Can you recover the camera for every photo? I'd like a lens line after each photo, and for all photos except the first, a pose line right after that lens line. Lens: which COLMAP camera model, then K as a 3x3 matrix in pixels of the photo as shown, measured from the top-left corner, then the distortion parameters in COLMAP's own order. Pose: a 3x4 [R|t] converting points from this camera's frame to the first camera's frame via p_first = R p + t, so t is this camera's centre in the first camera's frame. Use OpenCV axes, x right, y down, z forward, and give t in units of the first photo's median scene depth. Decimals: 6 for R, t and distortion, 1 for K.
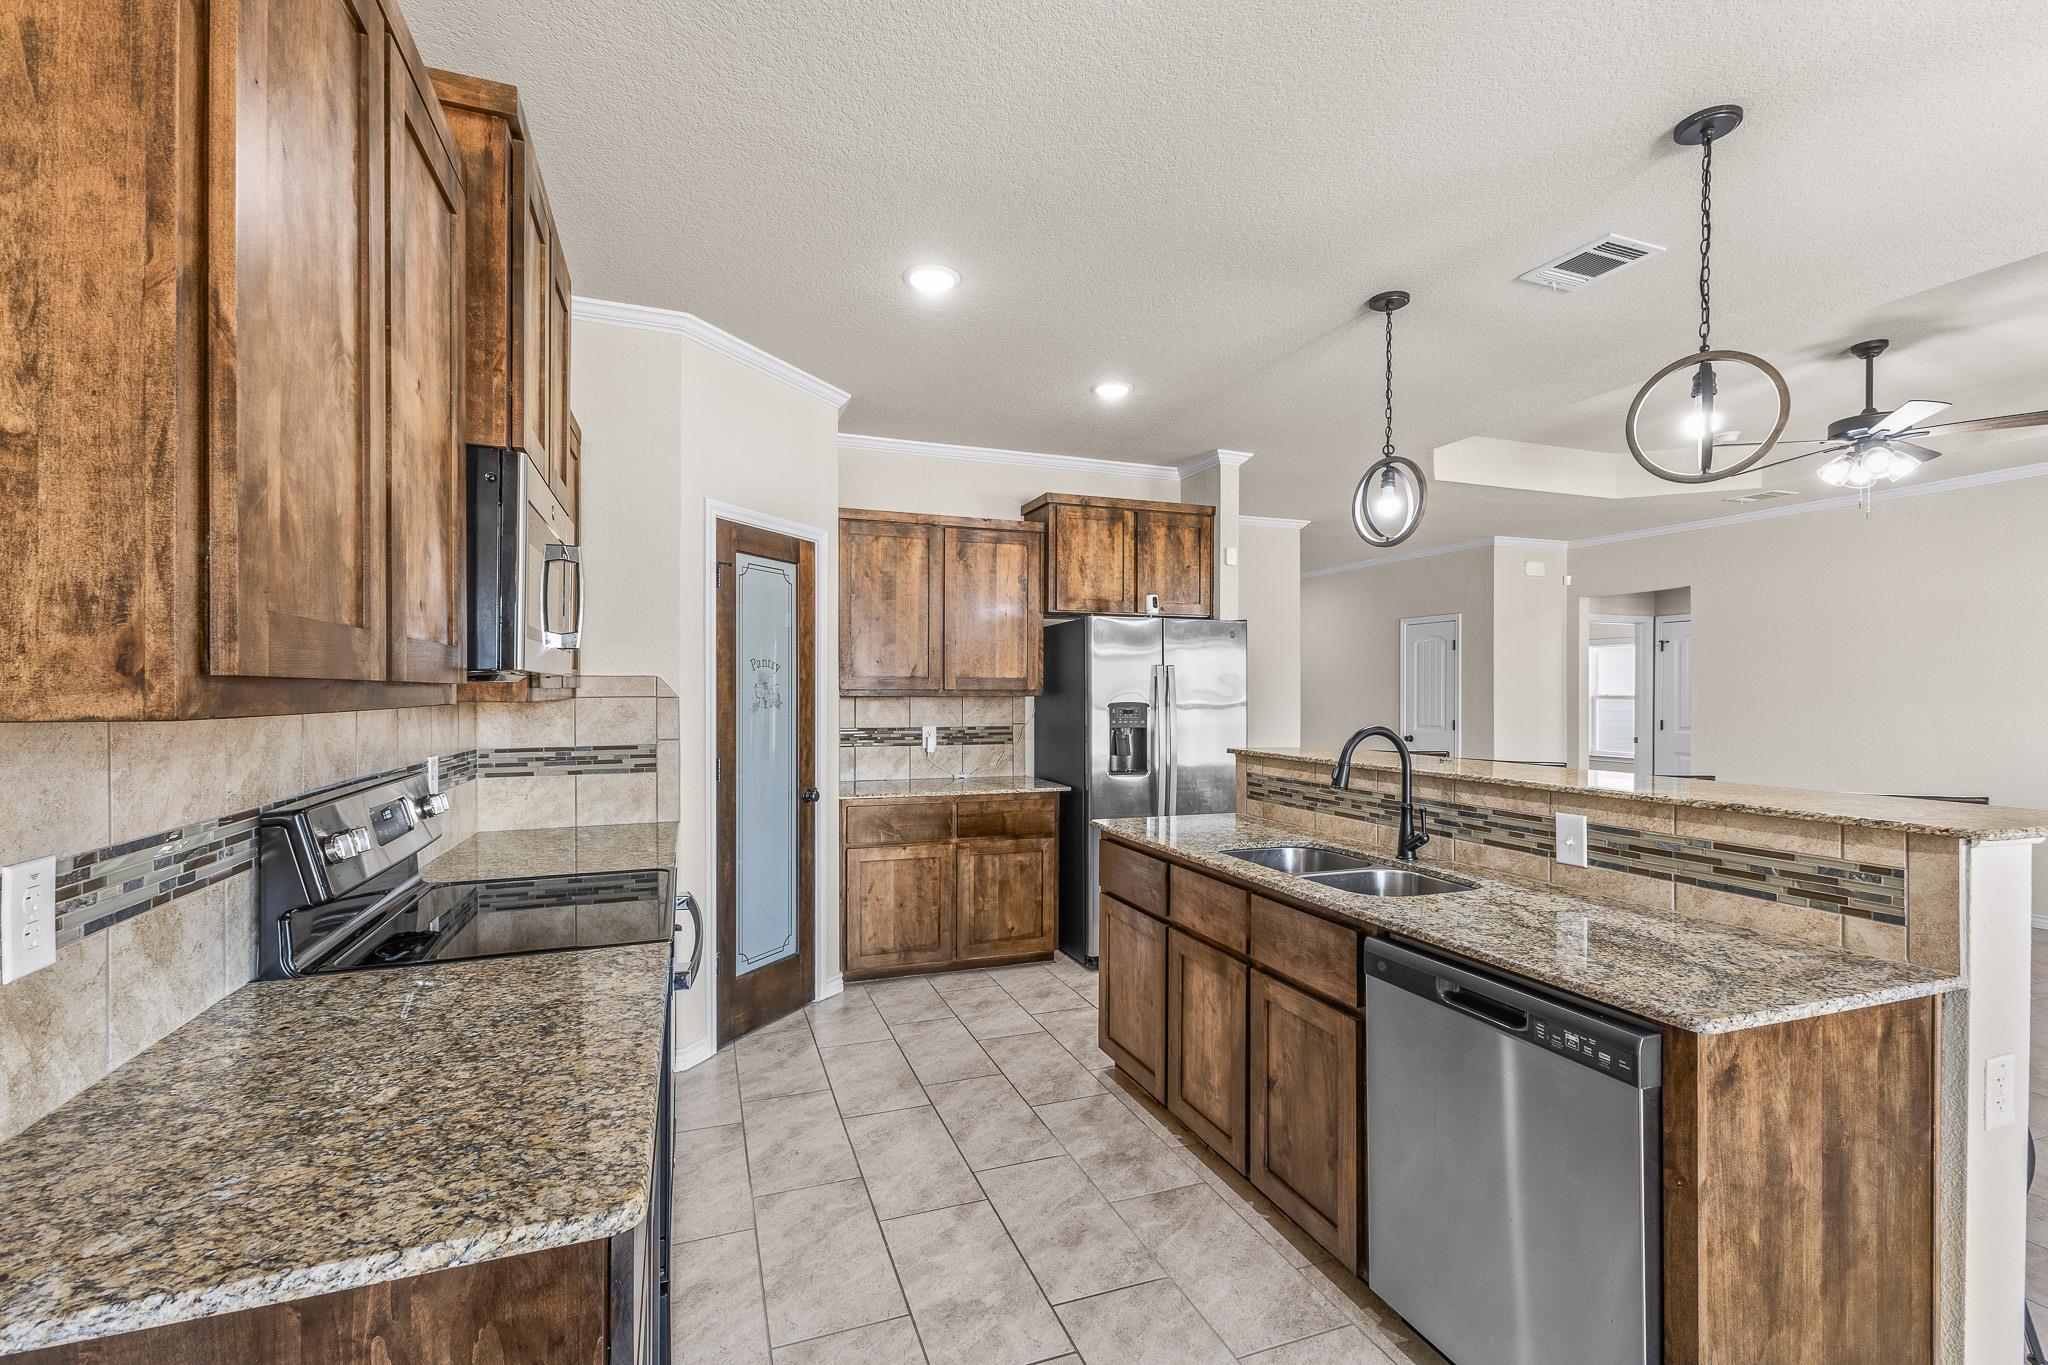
lens RADIAL K [[896.7, 0, 998.1], [0, 896.7, 693.8], [0, 0, 1]] dist [0.012345, -0.004061]
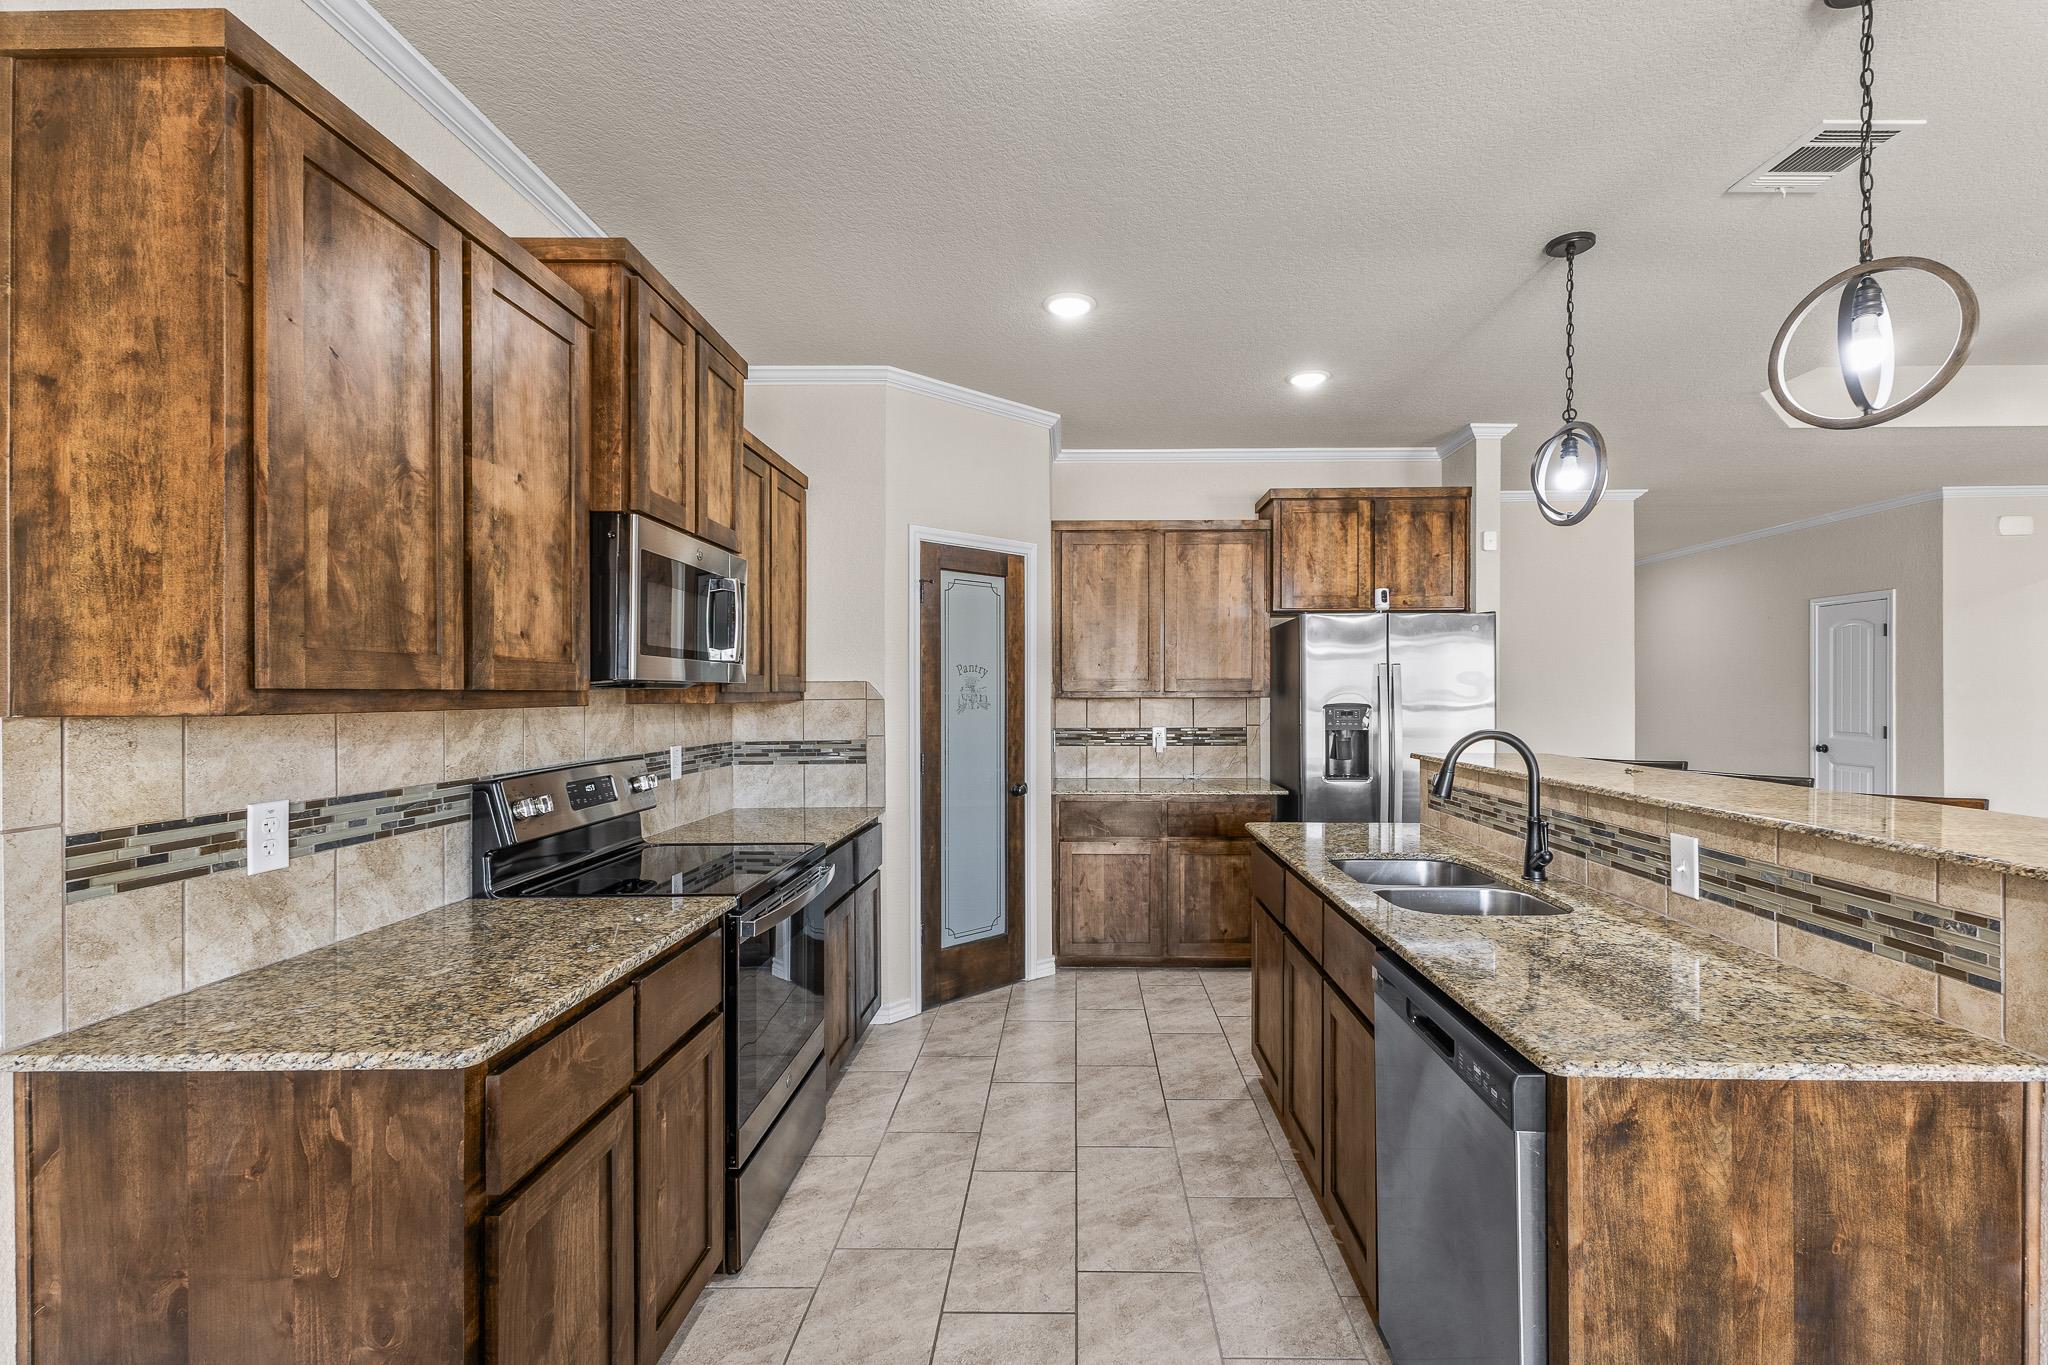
lens RADIAL K [[896.7, 0, 1036.0], [0, 896.7, 694.5], [0, 0, 1]] dist [0.012345, -0.004061]
pose [[0.932454, -0.004942, -0.361254, 0.404570], [0.004689, 0.999988, -0.001577, -0.000026], [0.361257, -0.000223, 0.932466, -0.009199]]
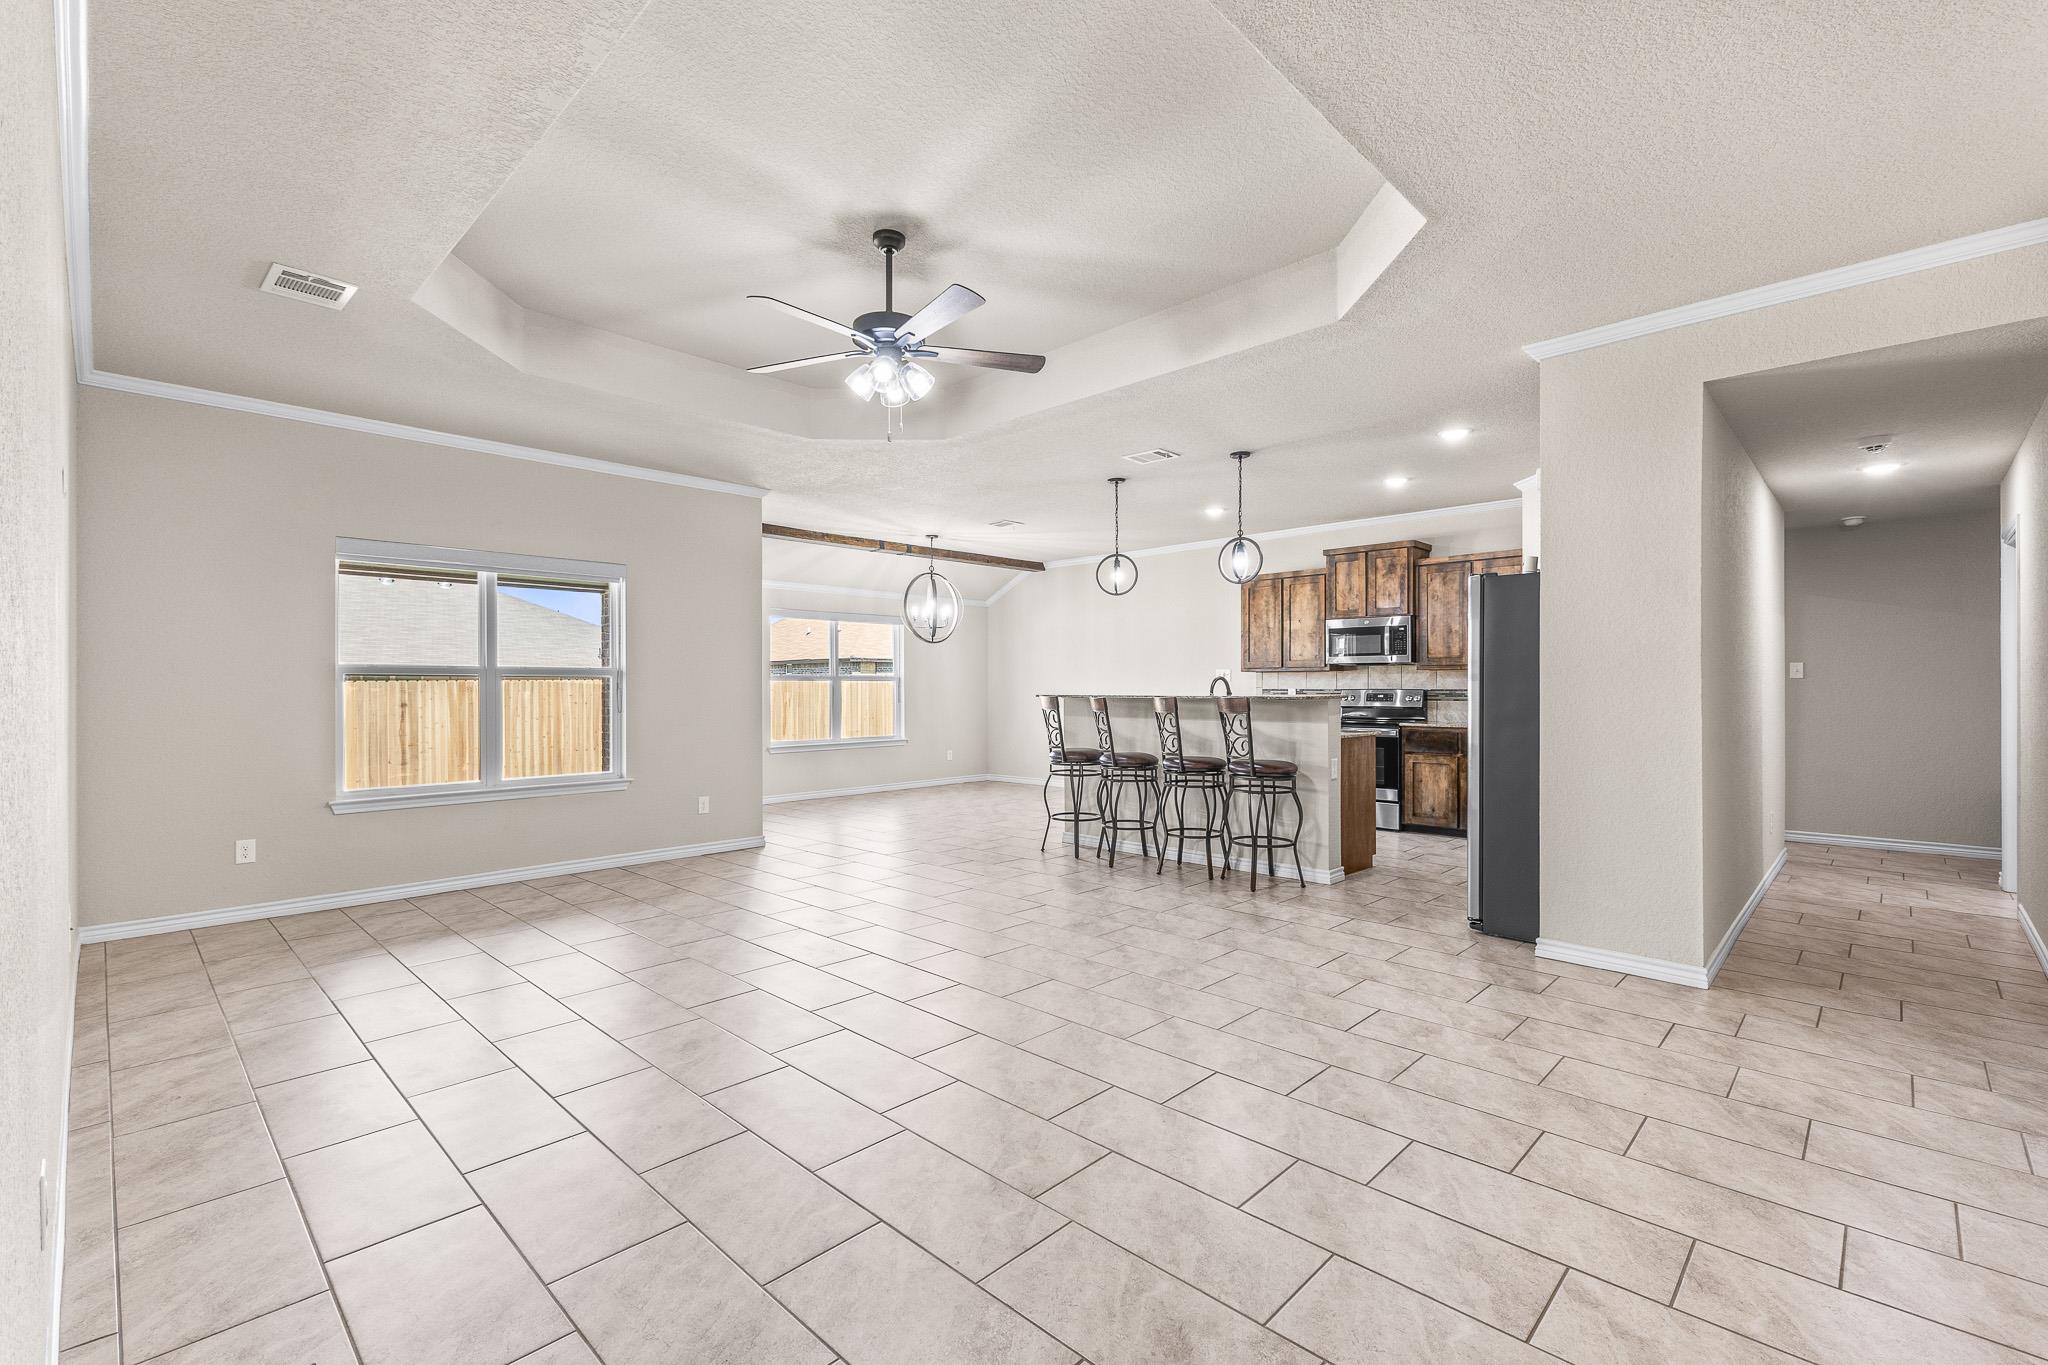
lens RADIAL K [[896.7, 0, 1011.2], [0, 896.7, 682.9], [0, 0, 1]] dist [0.012345, -0.004061]
pose [[-0.893595, -0.006892, -0.448820, 2.697737], [-0.004940, 0.999973, -0.005520, 0.096972], [0.448846, -0.002716, -0.893605, 3.846367]]
